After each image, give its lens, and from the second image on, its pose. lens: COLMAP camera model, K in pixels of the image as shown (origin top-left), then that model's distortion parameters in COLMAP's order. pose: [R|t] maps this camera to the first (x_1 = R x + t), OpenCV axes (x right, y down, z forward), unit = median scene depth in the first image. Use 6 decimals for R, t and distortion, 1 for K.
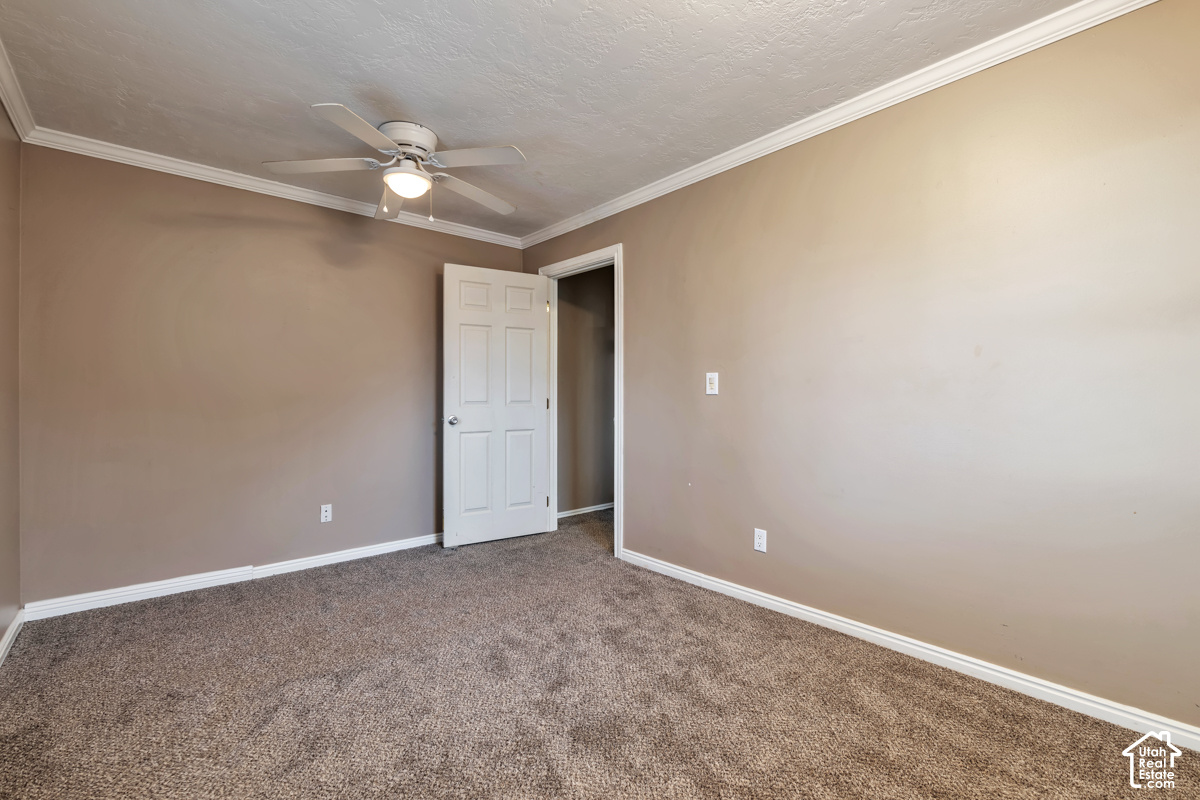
lens RADIAL K [[519.6, 0, 608.9], [0, 519.6, 393.1], [0, 0, 1]] dist [0.000767, -0.000414]
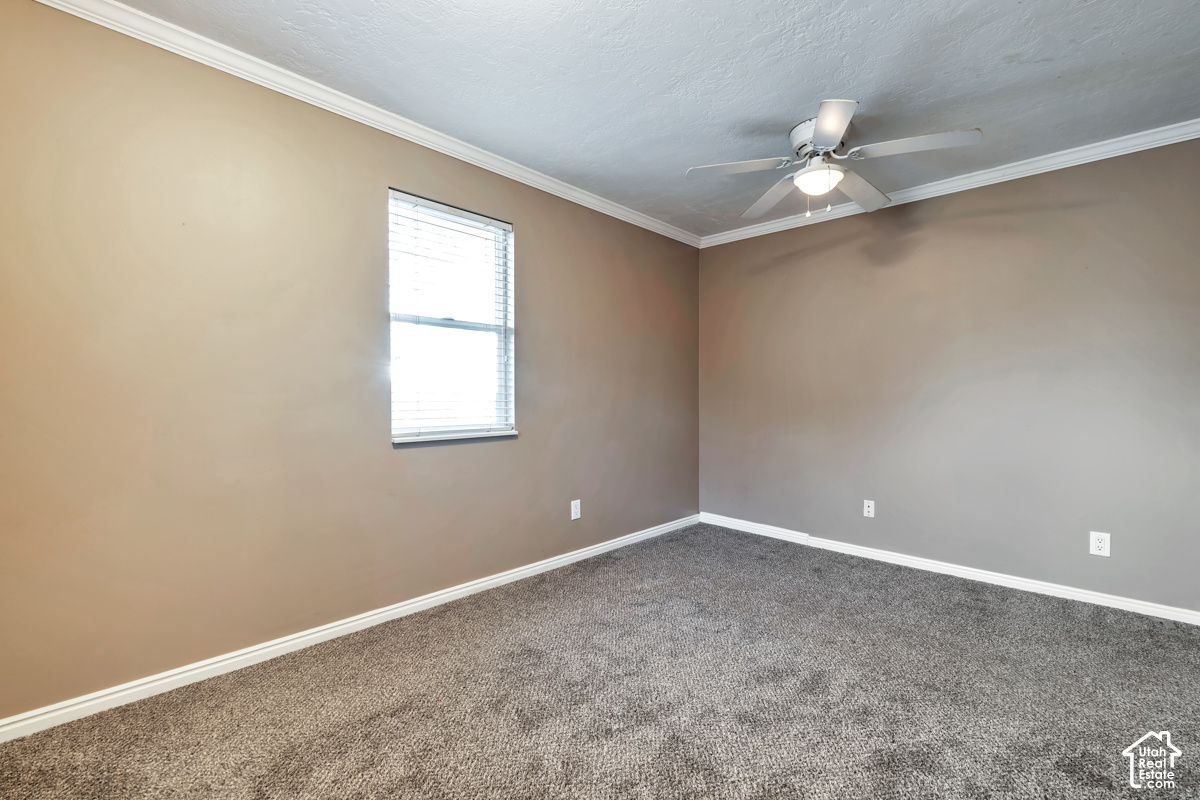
lens RADIAL K [[519.6, 0, 607.0], [0, 519.6, 402.6], [0, 0, 1]] dist [0.000767, -0.000414]
pose [[0.079699, 0.021463, -0.996588, 0.546794], [-0.001285, 0.999770, 0.021429, -0.001297], [0.996818, -0.000427, 0.079708, 0.493639]]
